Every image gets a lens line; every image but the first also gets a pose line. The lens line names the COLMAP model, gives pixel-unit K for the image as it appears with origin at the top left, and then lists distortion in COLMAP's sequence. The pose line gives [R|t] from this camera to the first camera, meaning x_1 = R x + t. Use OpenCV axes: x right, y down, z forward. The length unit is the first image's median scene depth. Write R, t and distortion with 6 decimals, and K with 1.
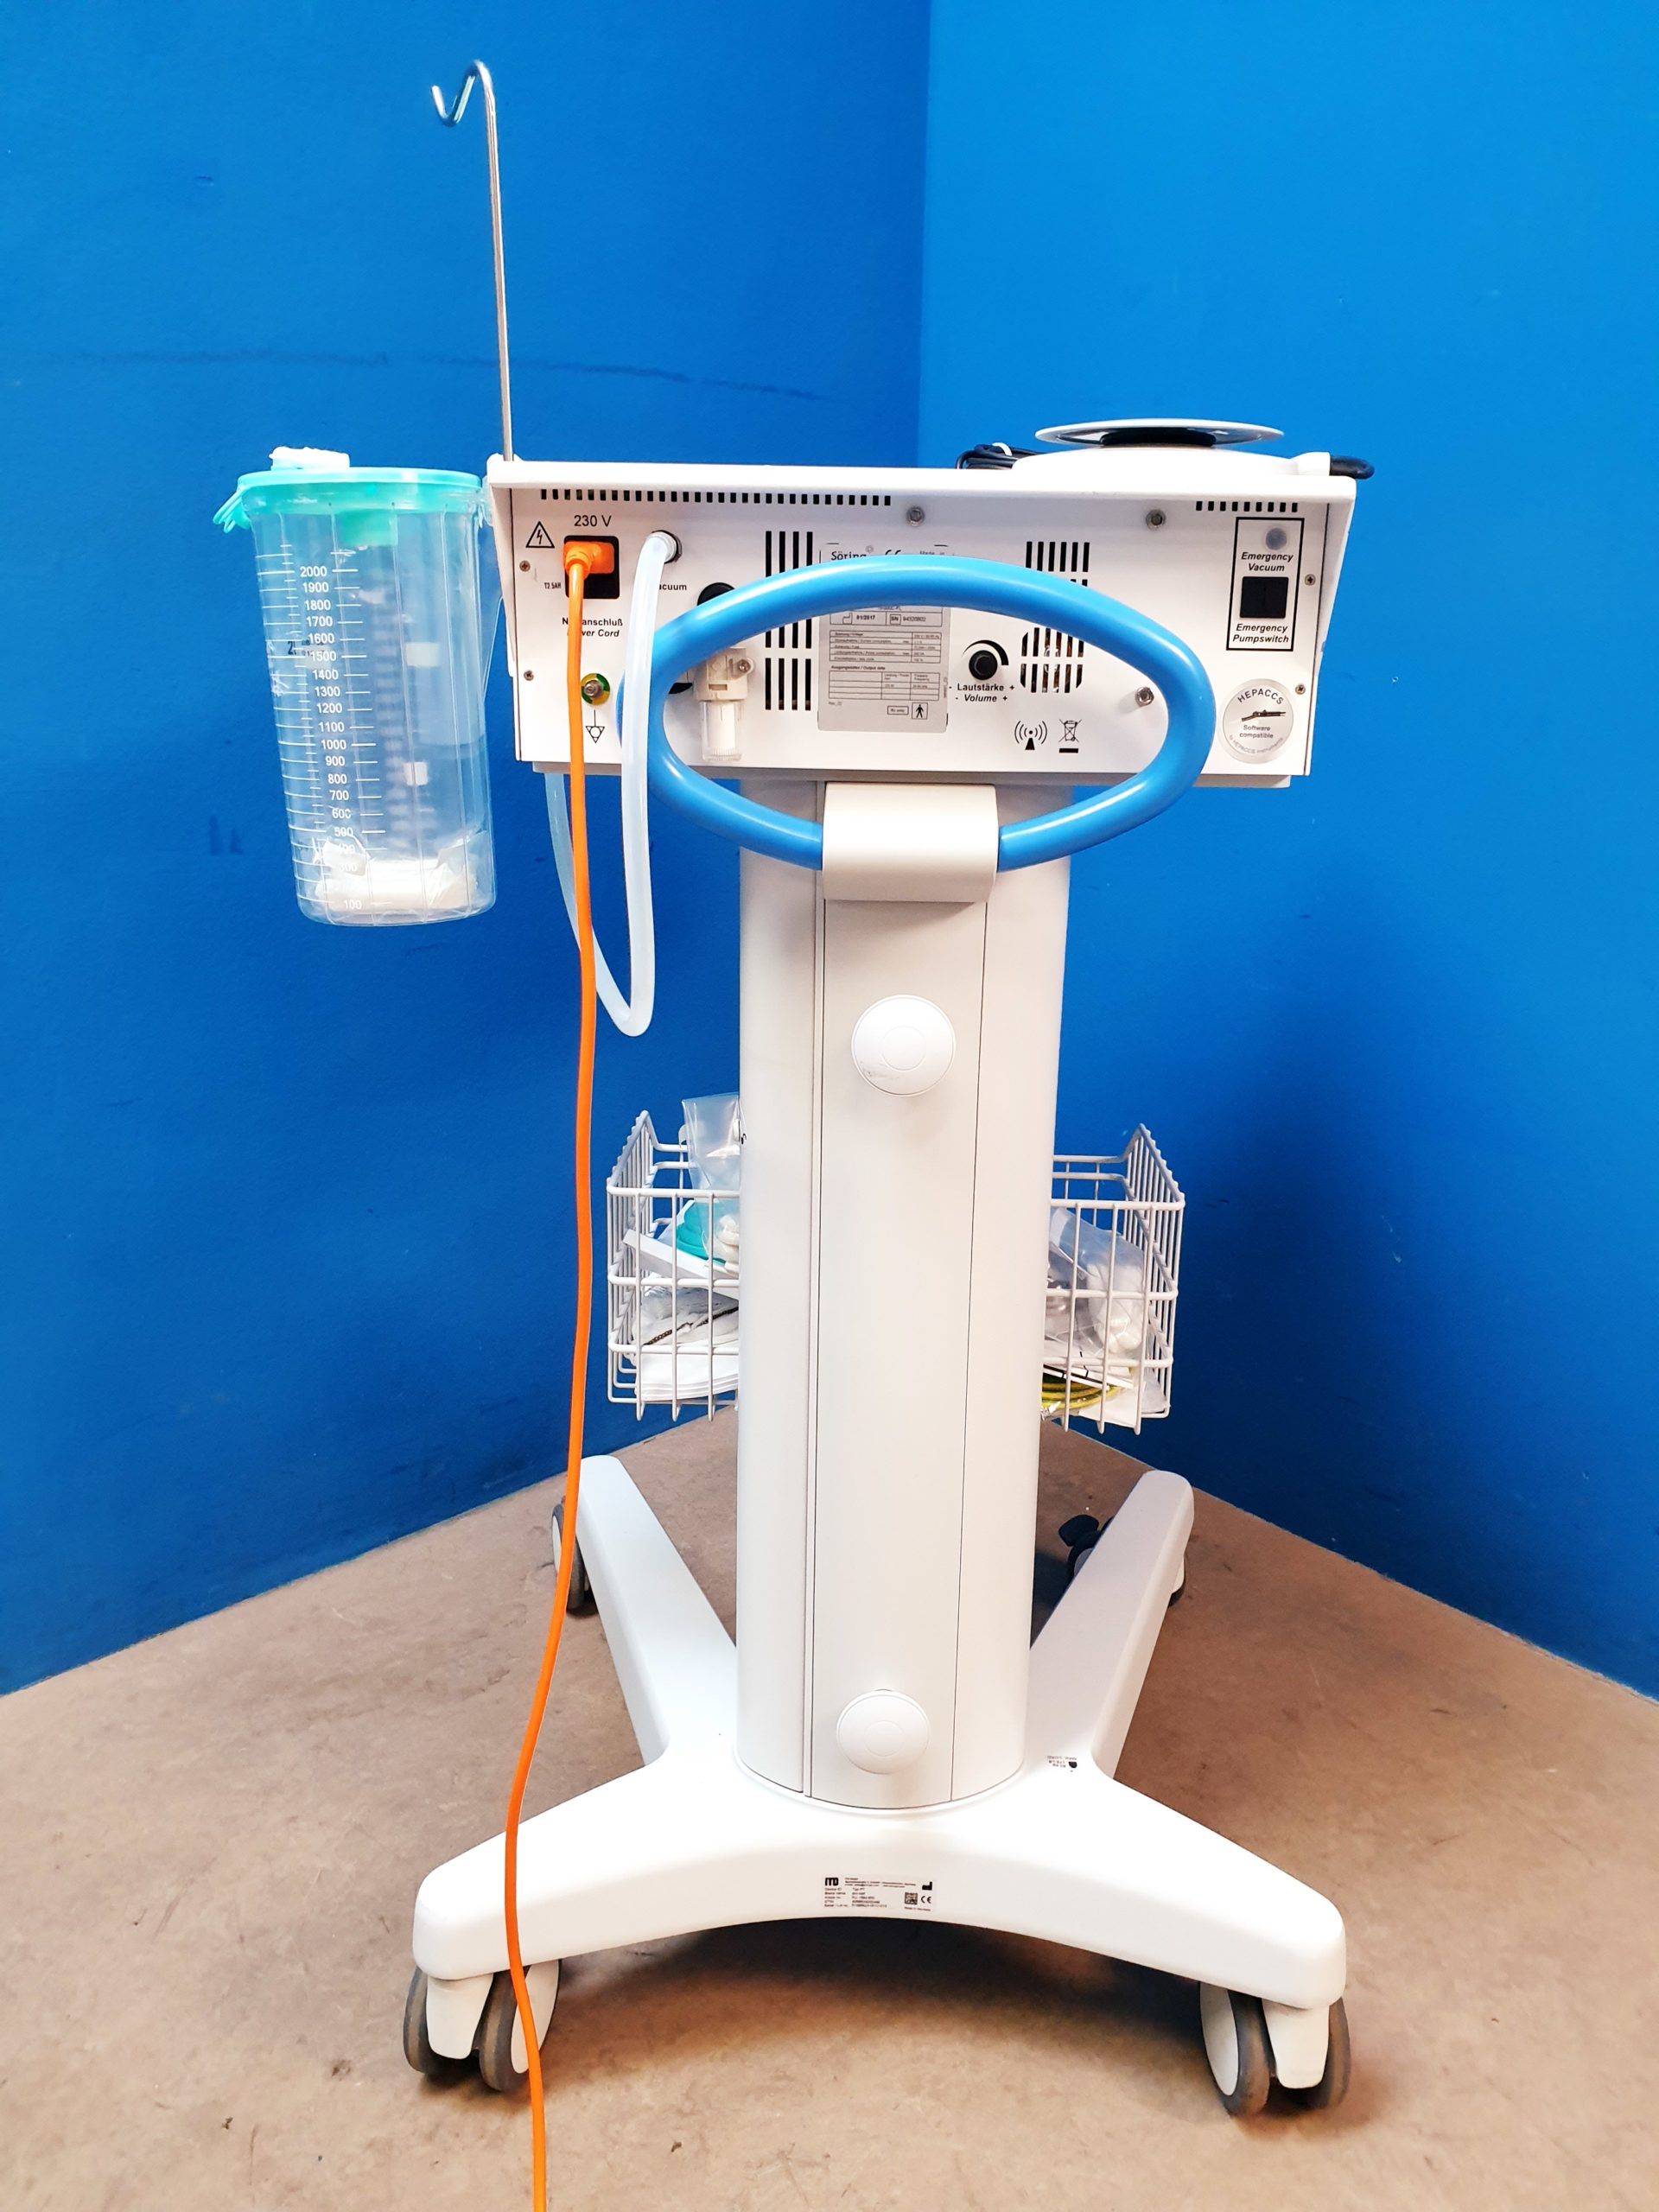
lens RADIAL K [[1739.0, 0, 868.5], [0, 1739.0, 1112.8], [0, 0, 1]] dist [-0.000647, 0.037321]
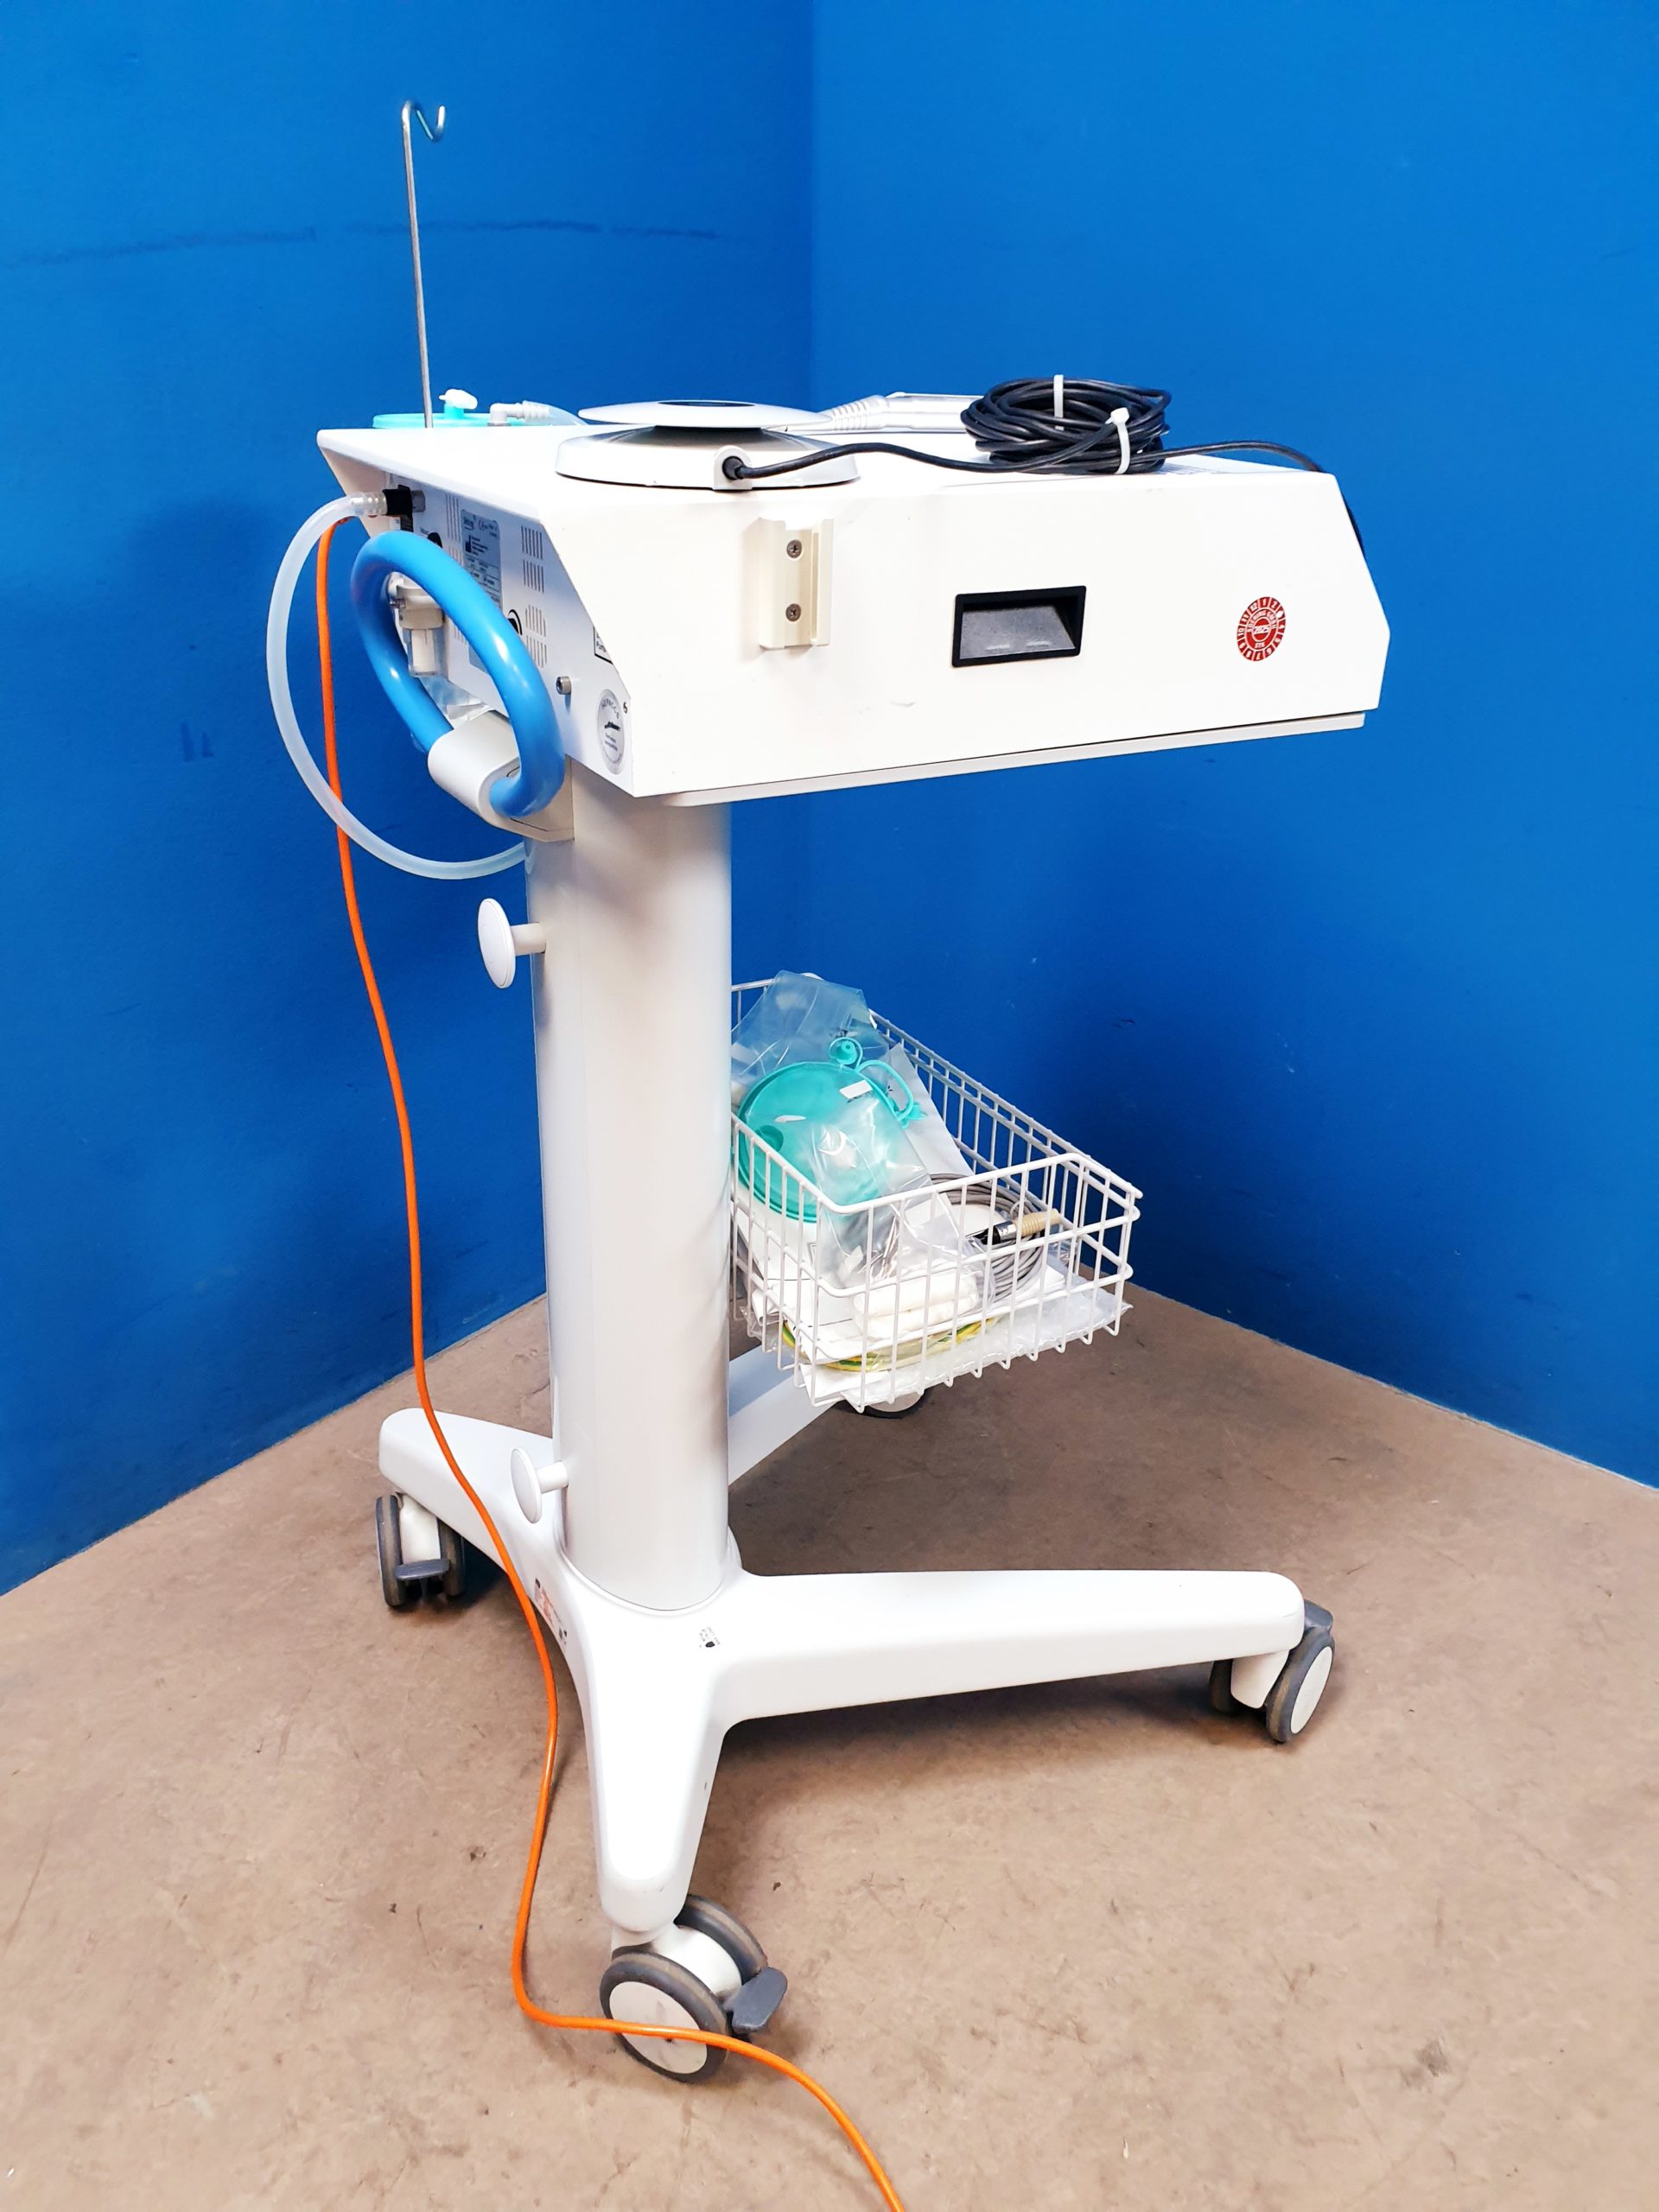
lens RADIAL K [[1739.0, 0, 838.3], [0, 1739.0, 1122.8], [0, 0, 1]] dist [-0.000647, 0.037321]
pose [[0.992048, -0.062601, 0.109184, -0.135867], [0.044055, 0.985364, 0.164675, -0.099255], [-0.117895, -0.158555, 0.980286, -0.079392]]
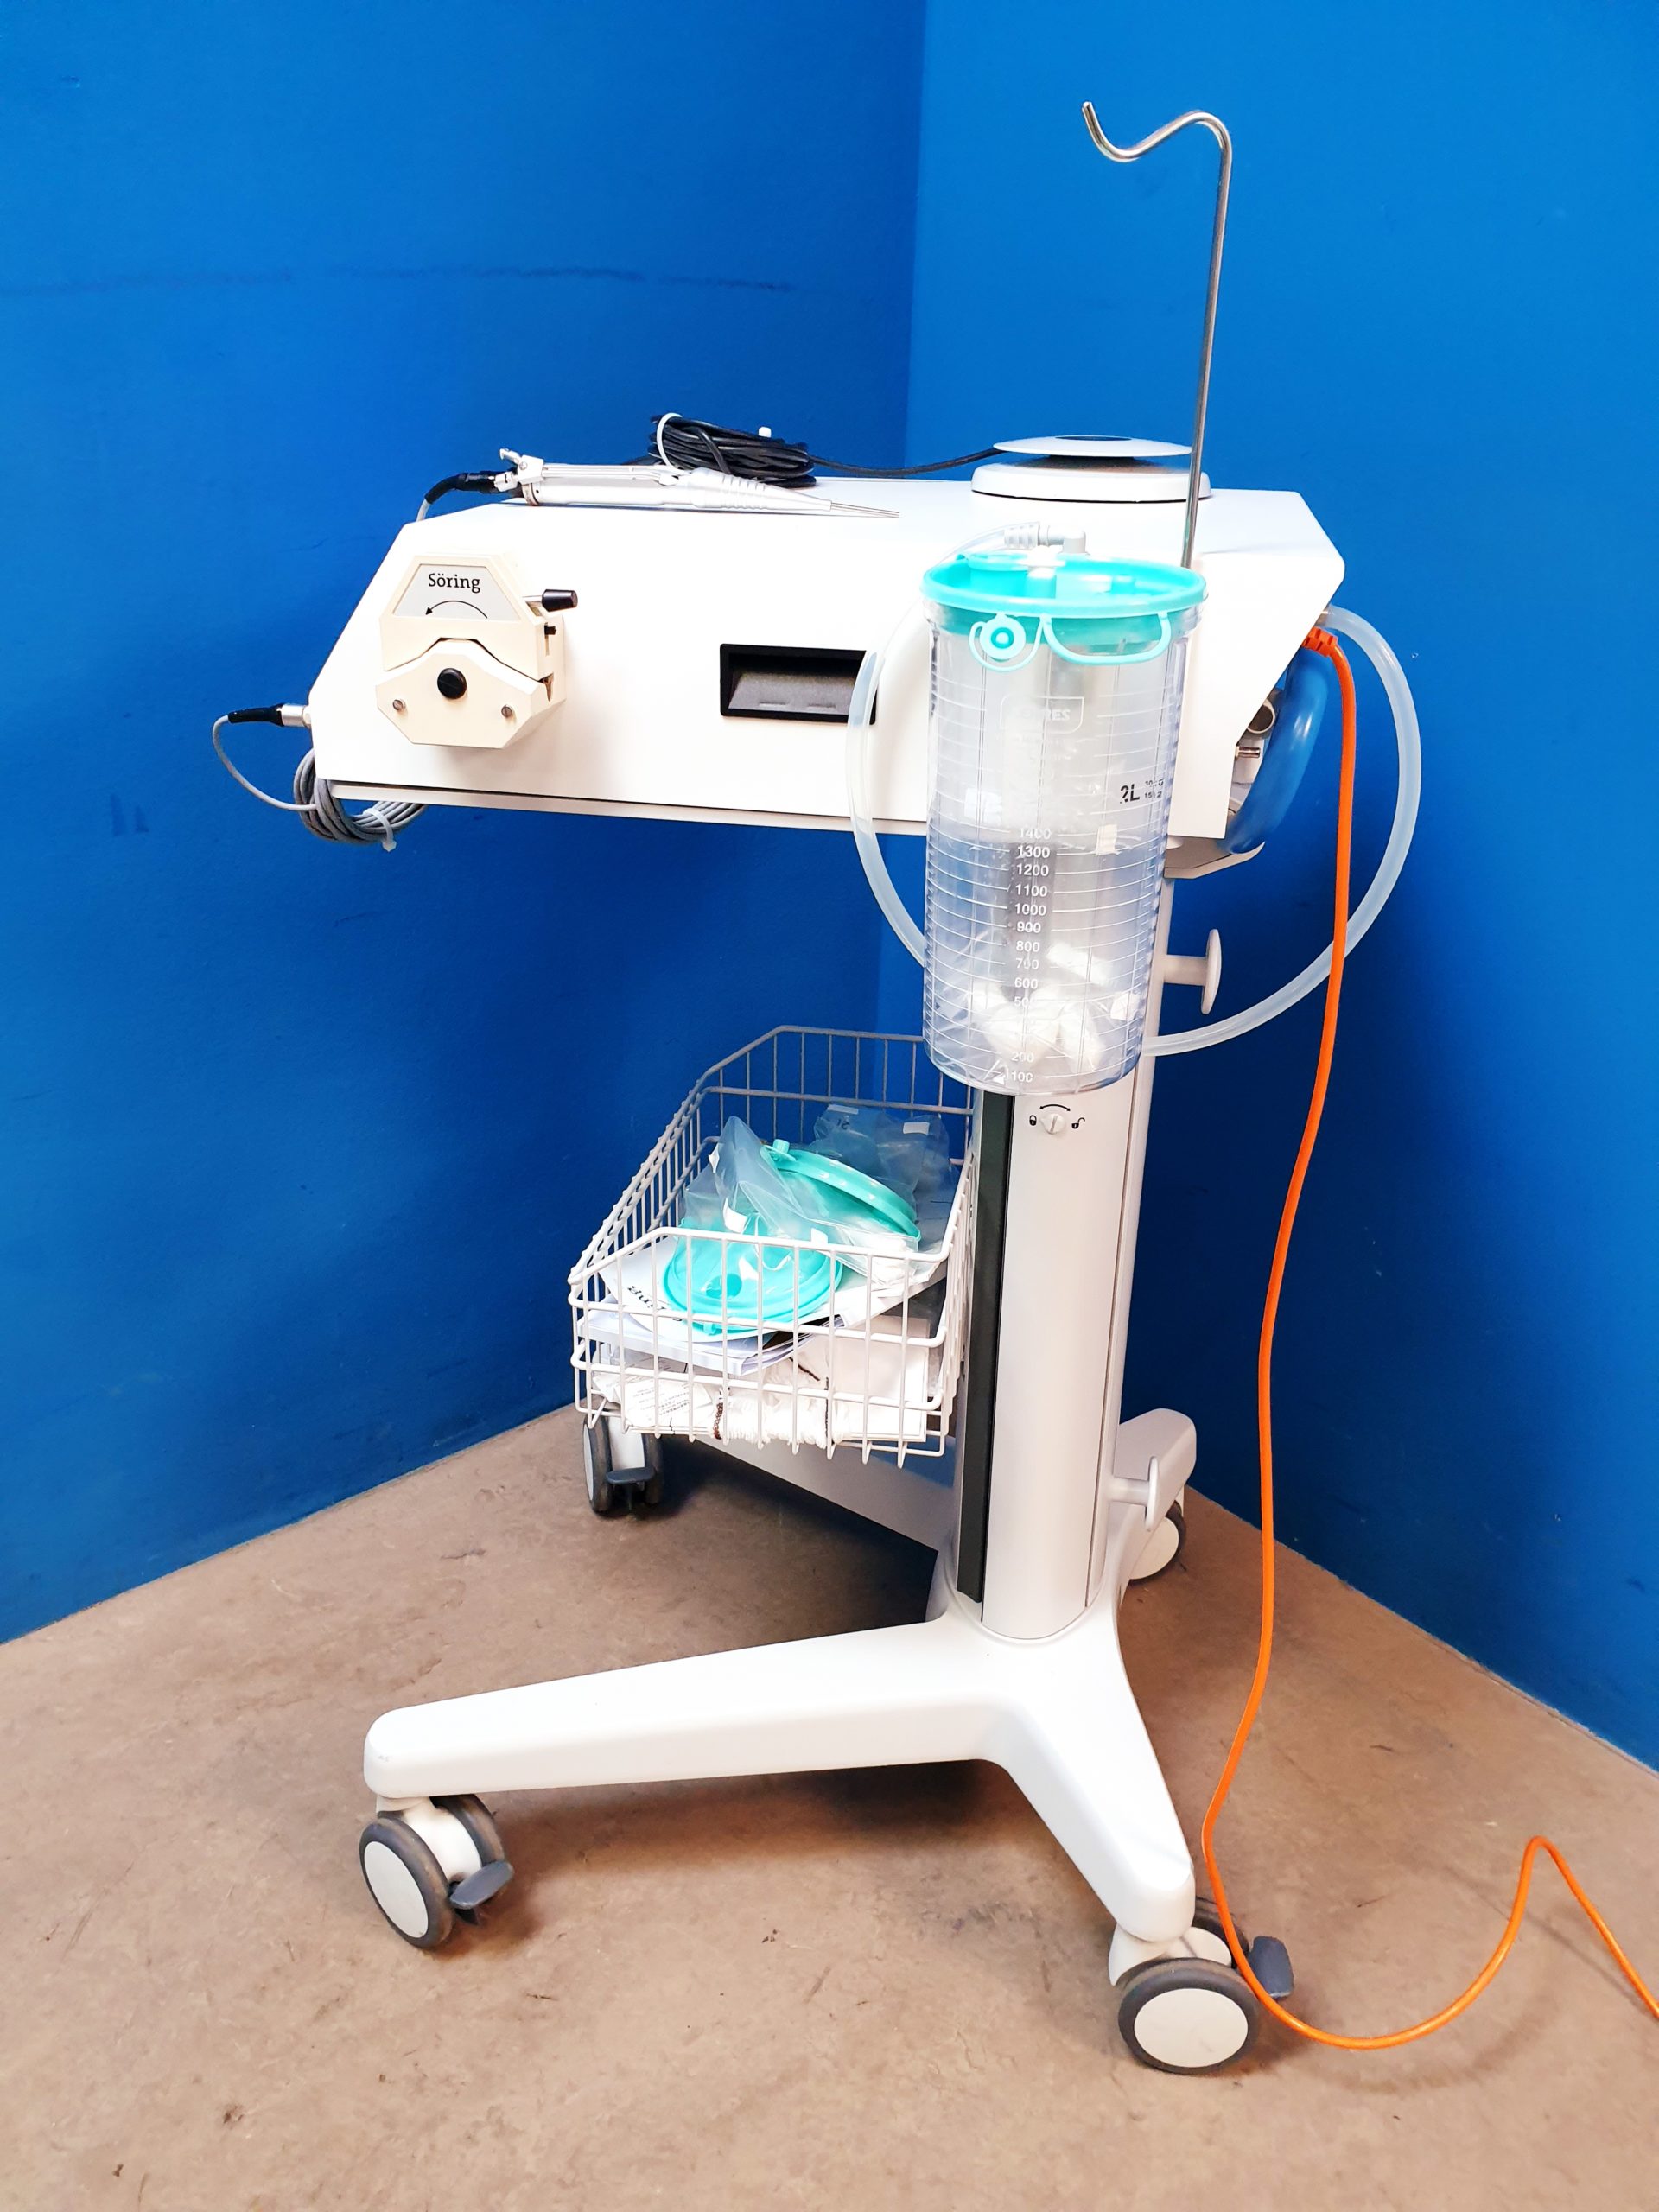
lens RADIAL K [[1739.0, 0, 834.1], [0, 1739.0, 1125.8], [0, 0, 1]] dist [-0.000647, 0.037321]
pose [[0.998376, 0.033967, -0.045728, 0.062281], [-0.027468, 0.990337, 0.135934, -0.144028], [0.049904, -0.134458, 0.989662, 0.078067]]
